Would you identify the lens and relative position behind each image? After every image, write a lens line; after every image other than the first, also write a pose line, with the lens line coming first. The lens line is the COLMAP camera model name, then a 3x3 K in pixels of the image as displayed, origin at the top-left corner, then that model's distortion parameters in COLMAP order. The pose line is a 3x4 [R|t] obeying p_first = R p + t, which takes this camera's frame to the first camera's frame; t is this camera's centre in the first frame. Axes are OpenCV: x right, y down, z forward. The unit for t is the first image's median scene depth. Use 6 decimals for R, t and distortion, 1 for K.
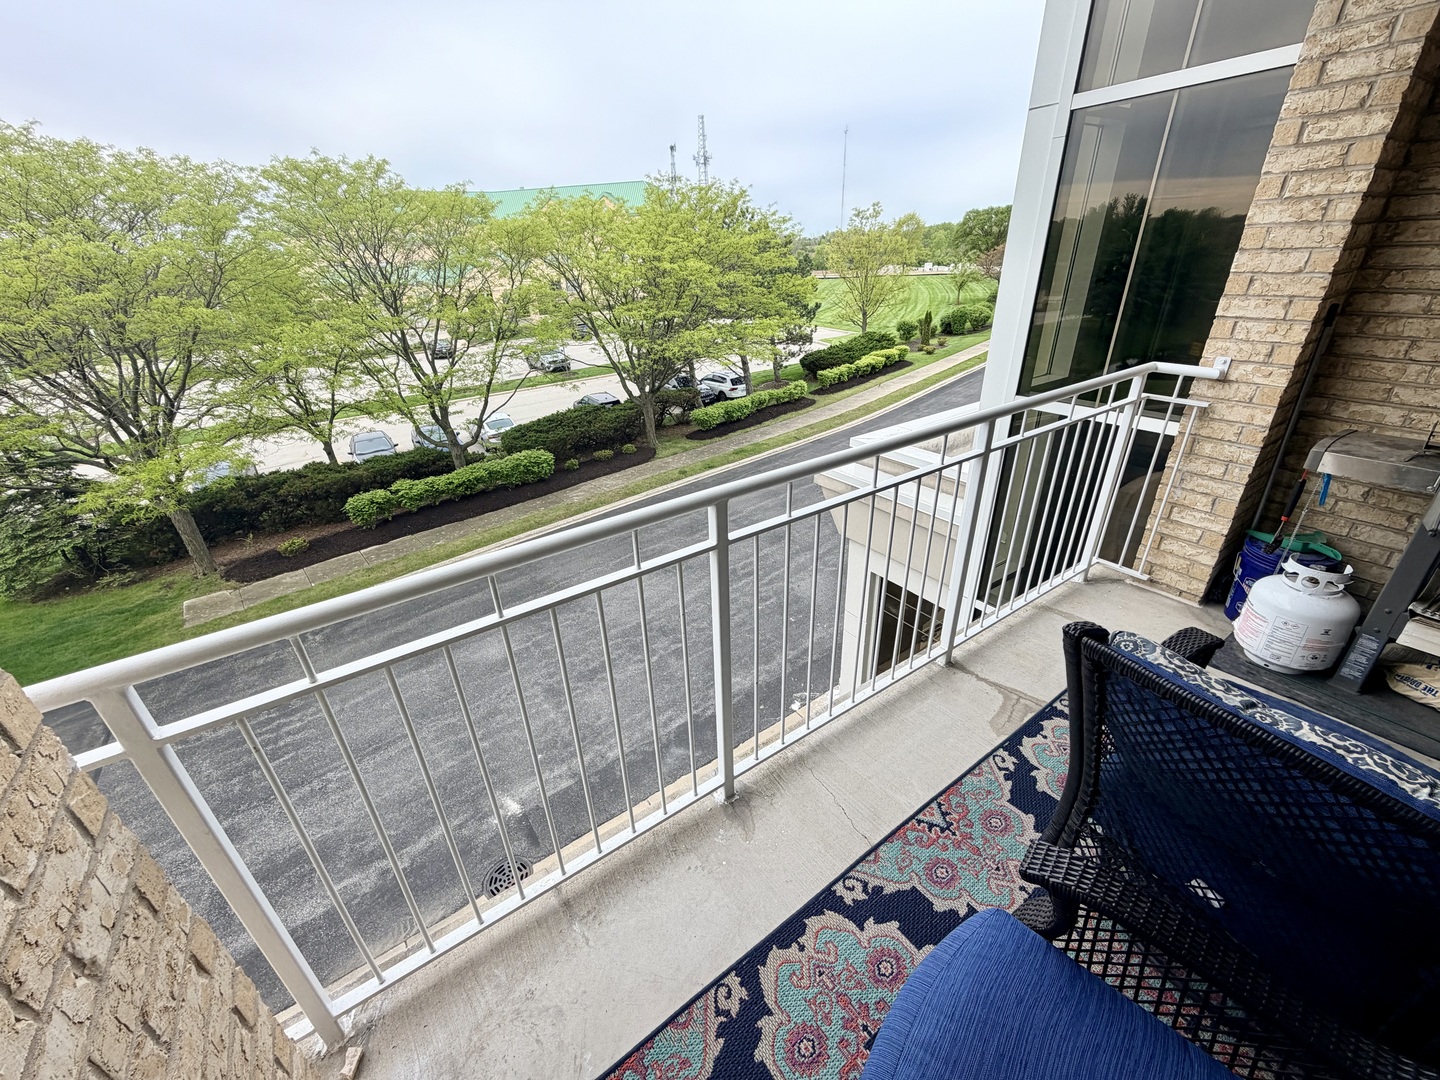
lens RADIAL K [[576.8, 0, 715.0], [0, 576.8, 539.9], [0, 0, 1]] dist [-0.000178, -0.000303]
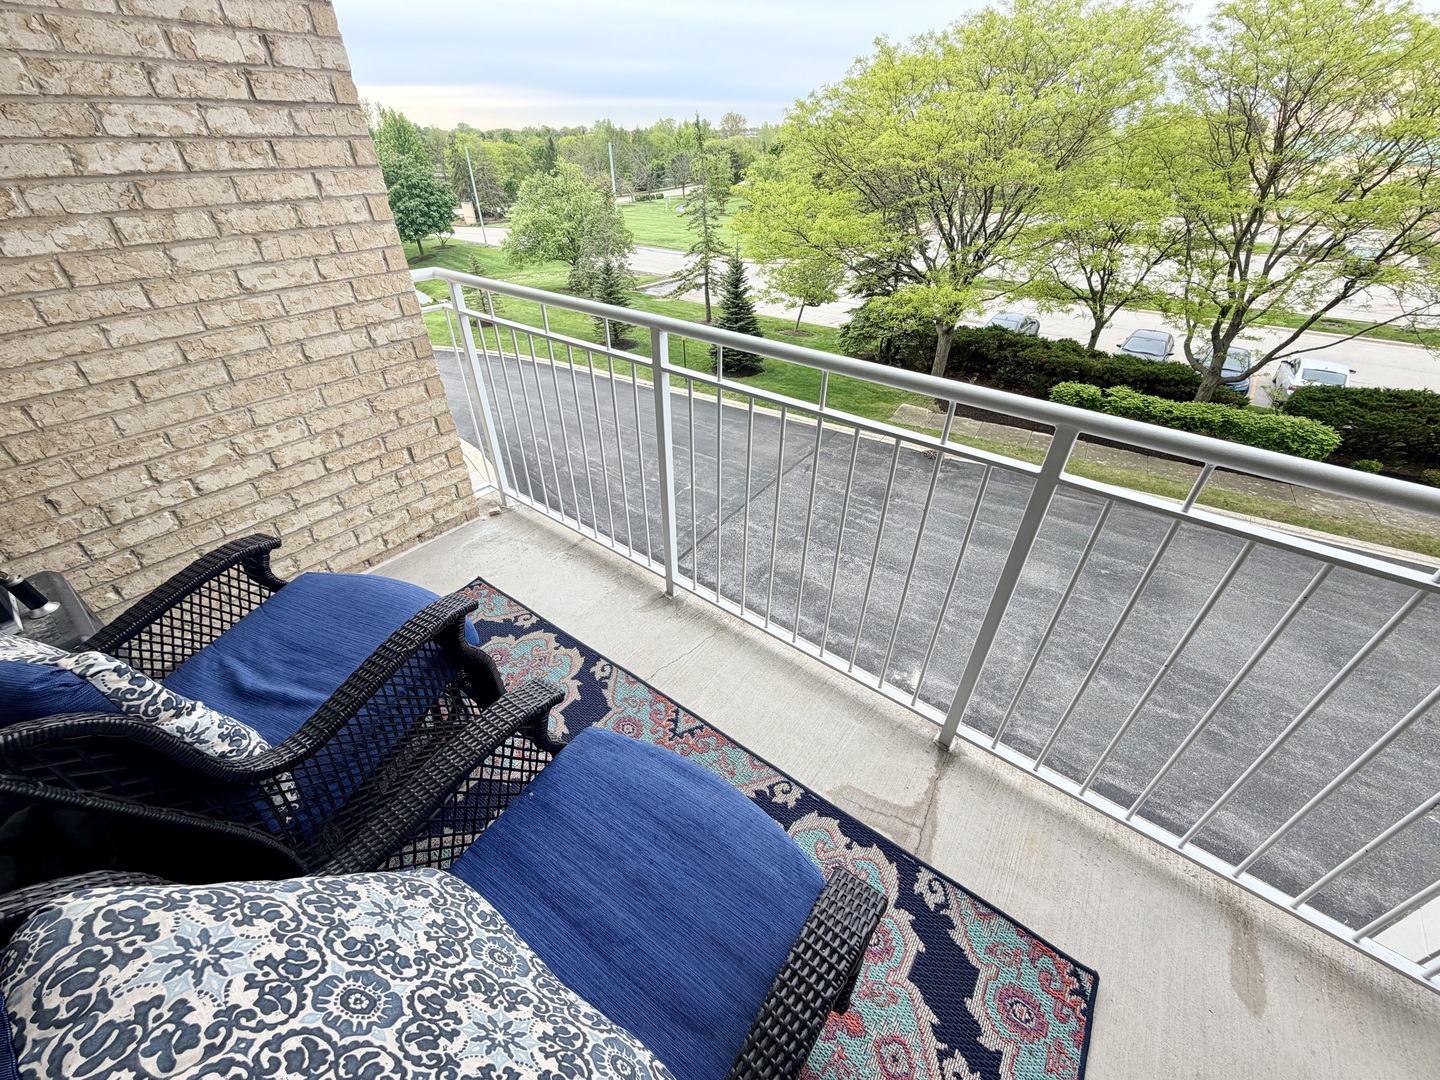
lens RADIAL K [[576.8, 0, 715.0], [0, 576.8, 539.9], [0, 0, 1]] dist [-0.000178, -0.000303]
pose [[0.294186, 0.583307, -0.757105, 0.104609], [-0.439541, 0.785989, 0.434770, -0.025576], [0.848681, 0.204875, 0.487614, 0.051733]]
